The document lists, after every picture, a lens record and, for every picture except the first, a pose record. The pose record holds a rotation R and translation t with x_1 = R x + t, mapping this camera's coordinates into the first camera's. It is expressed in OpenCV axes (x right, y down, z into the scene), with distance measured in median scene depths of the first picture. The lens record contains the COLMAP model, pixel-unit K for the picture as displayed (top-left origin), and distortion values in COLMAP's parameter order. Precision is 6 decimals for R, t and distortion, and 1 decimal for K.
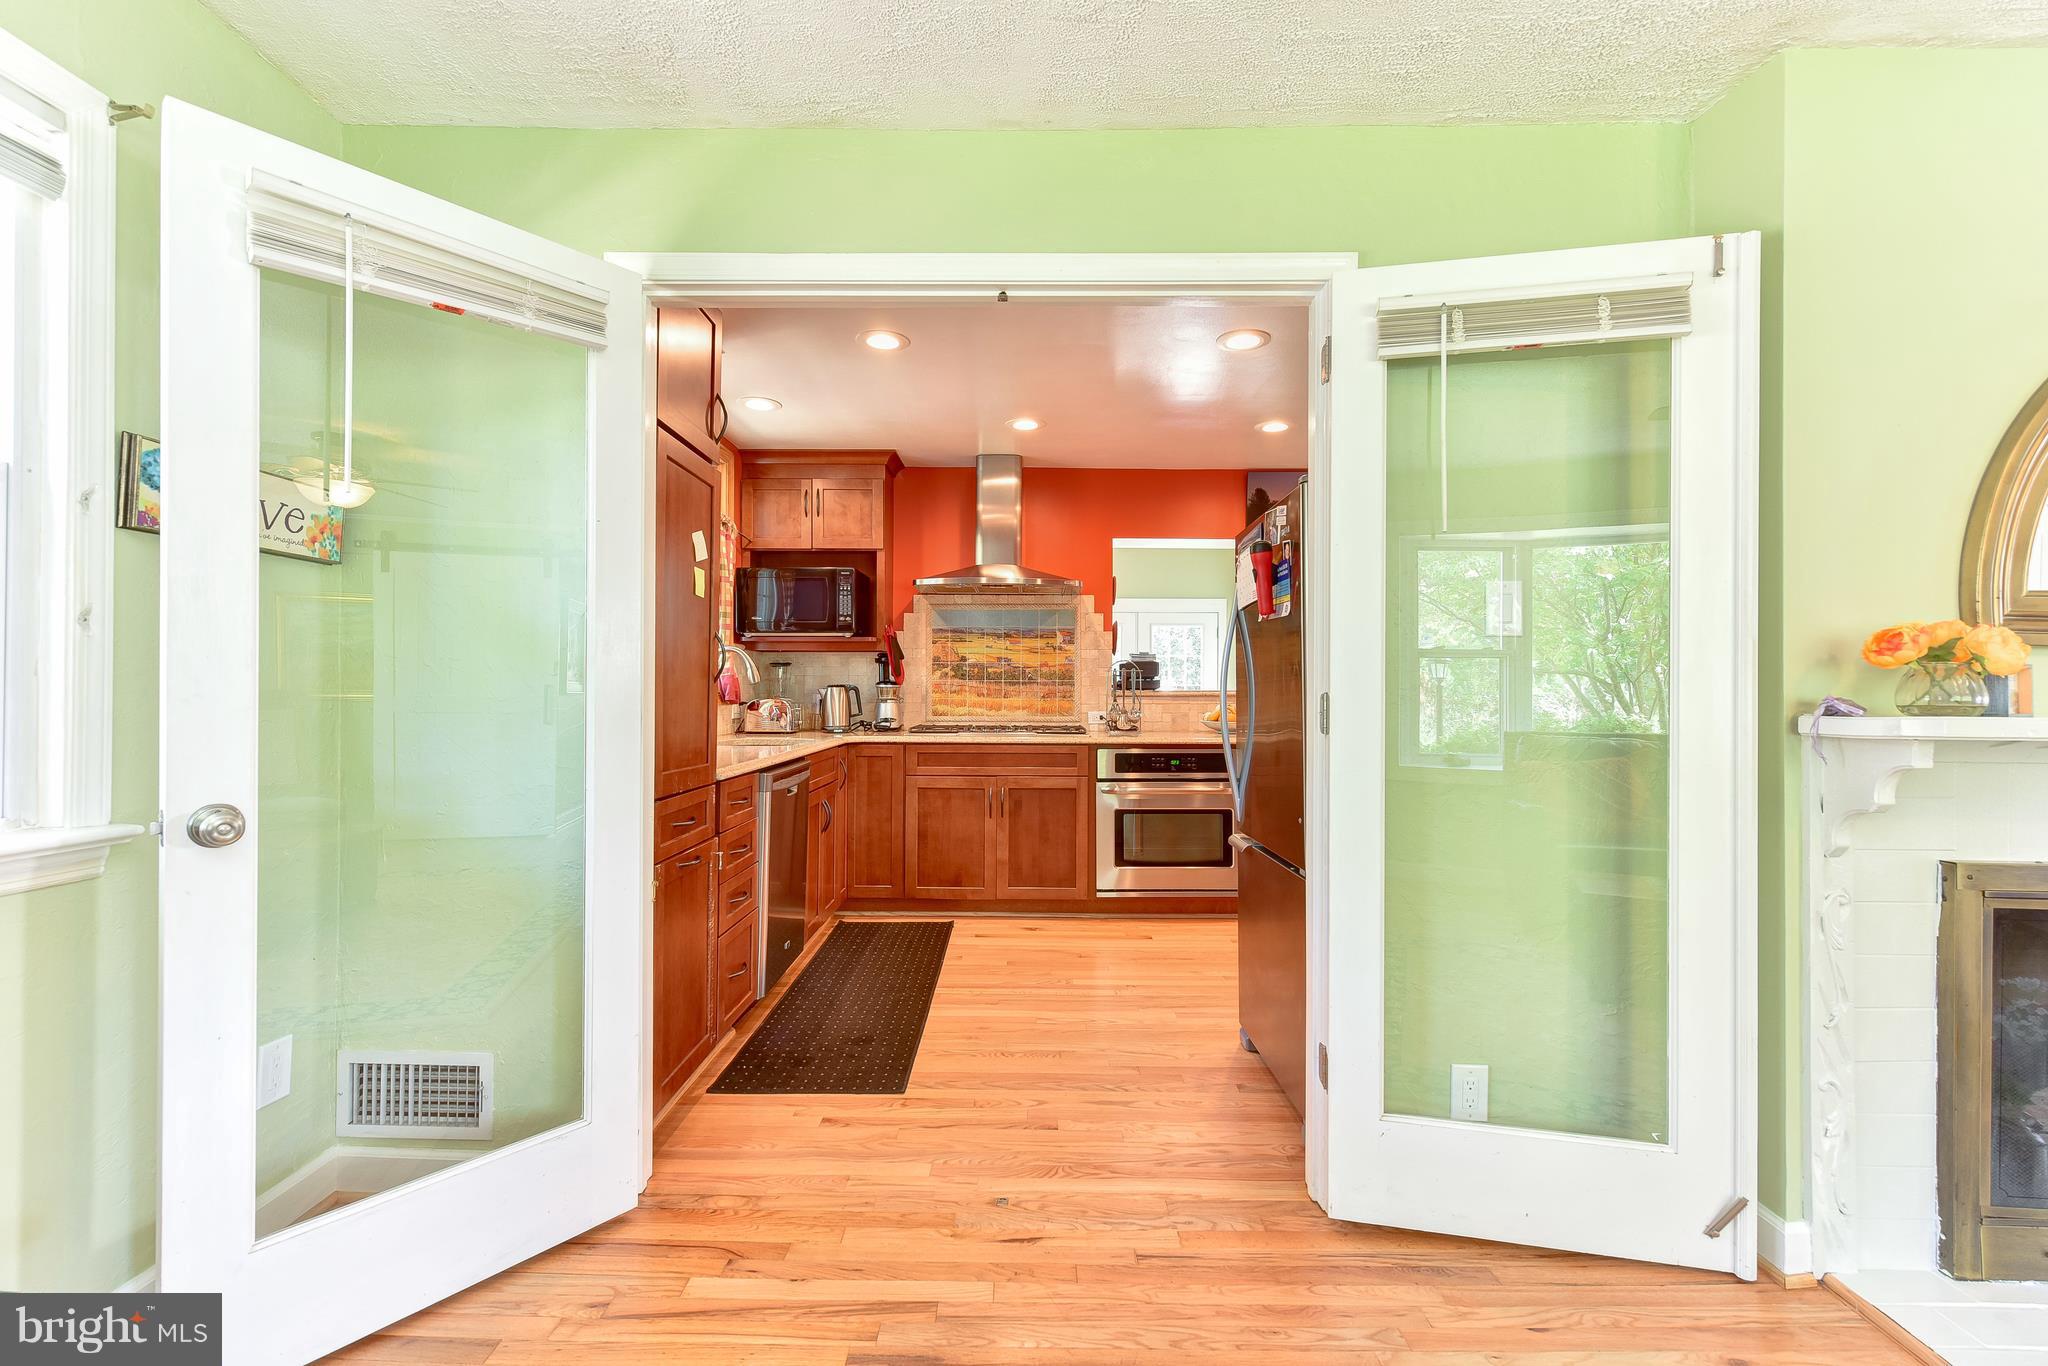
lens RADIAL K [[932.2, 0, 1015.6], [0, 932.2, 680.7], [0, 0, 1]] dist [-0.007754, 0.000276]
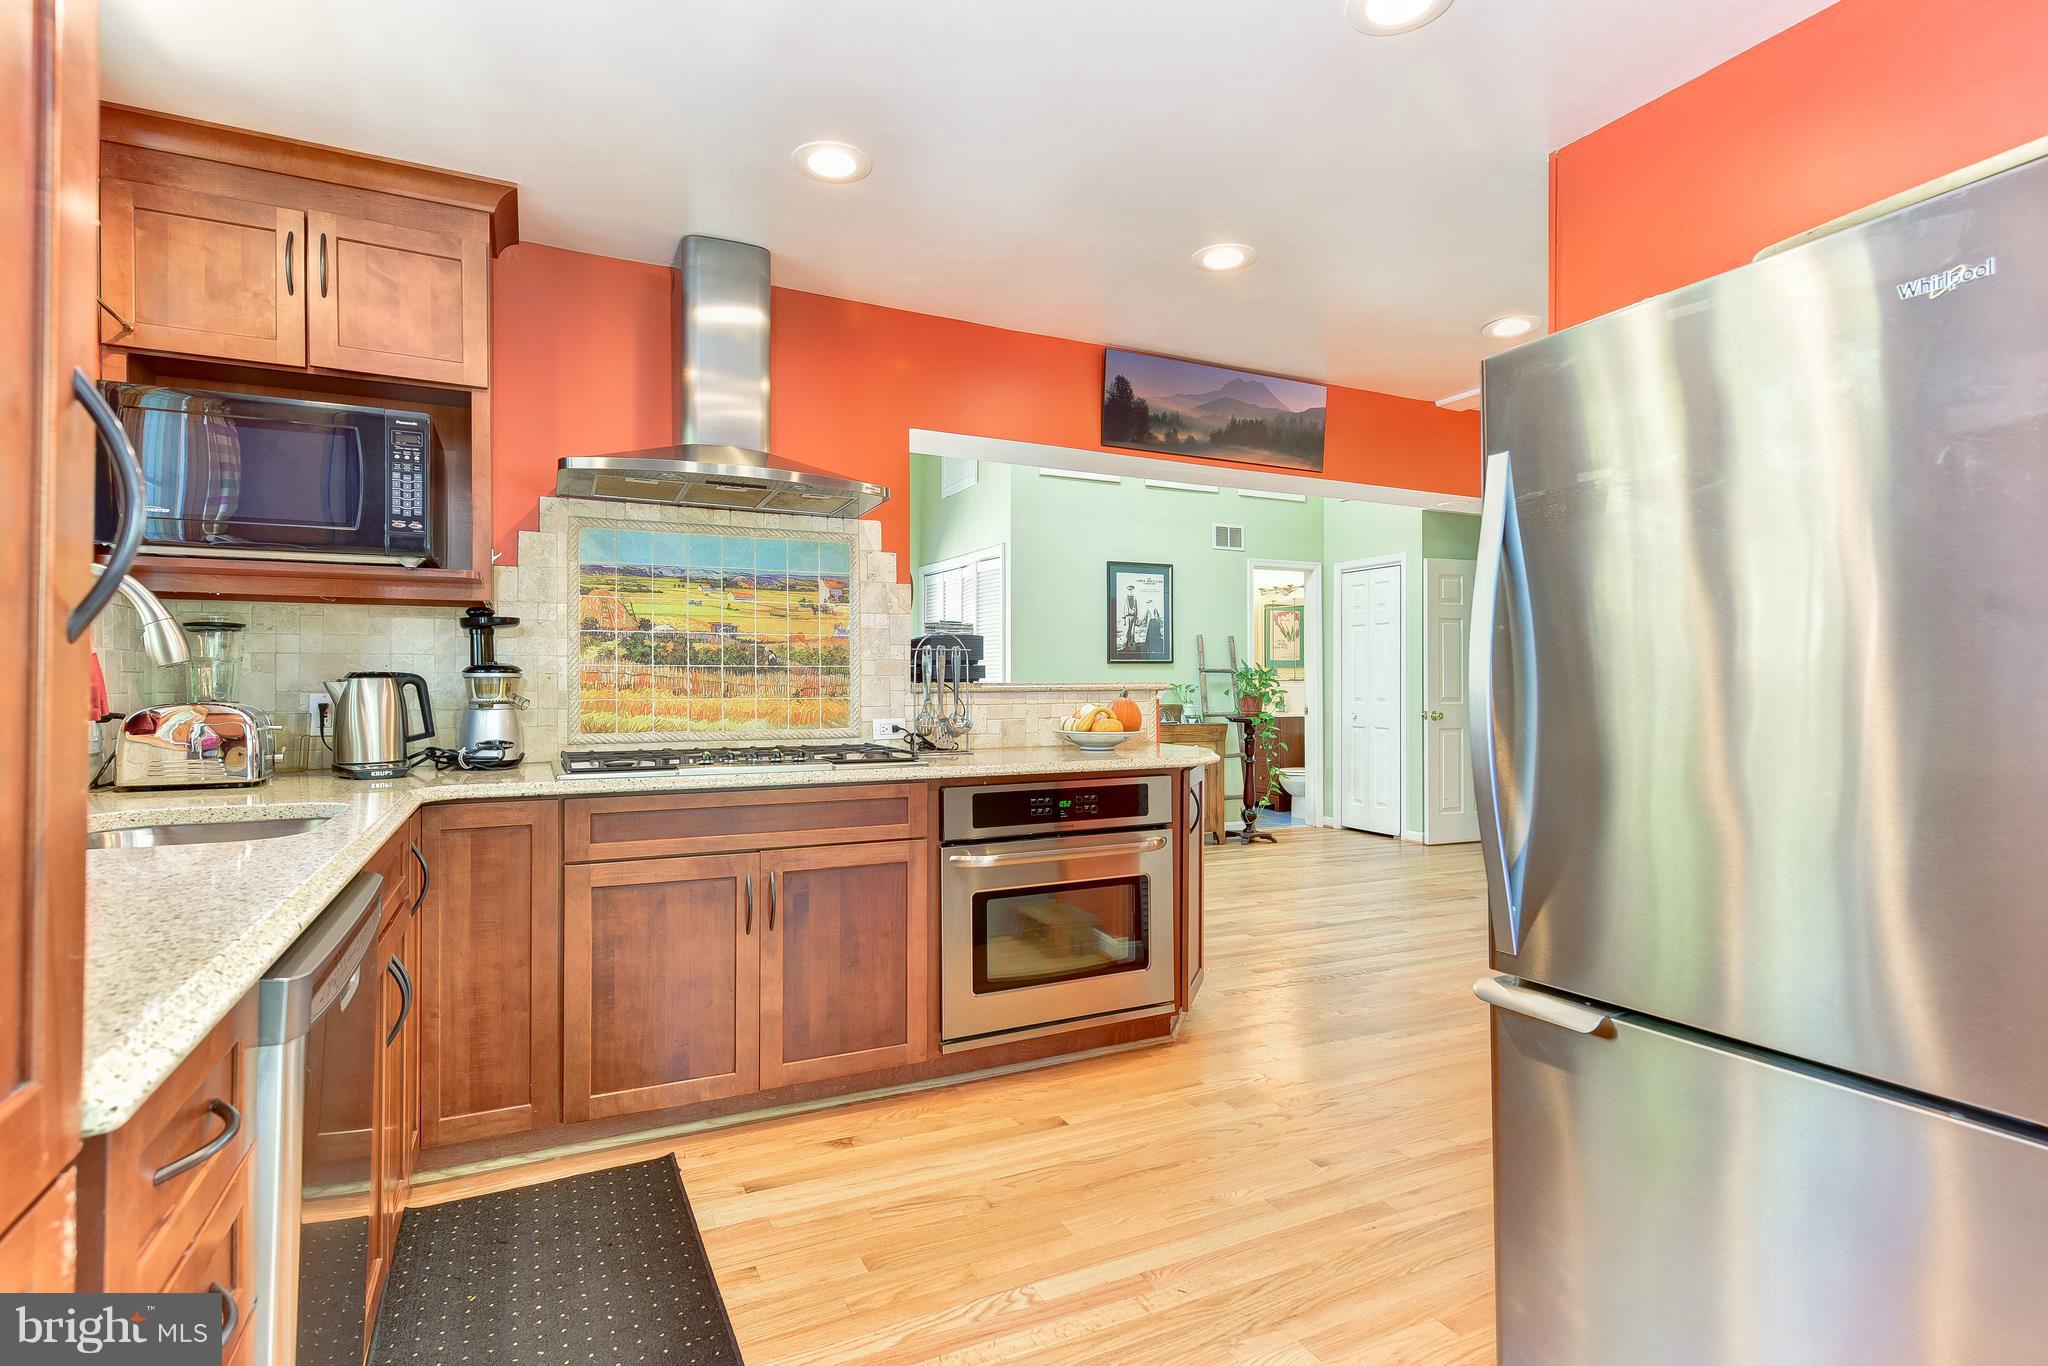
lens RADIAL K [[1035.7, 0, 1044.4], [0, 1035.7, 684.1], [0, 0, 1]] dist [0.001306, -0.000343]
pose [[0.889903, -0.004205, 0.456131, -0.128145], [0.000081, 0.999959, 0.009059, 0.005474], [-0.456151, -0.008025, 0.889866, 0.386803]]
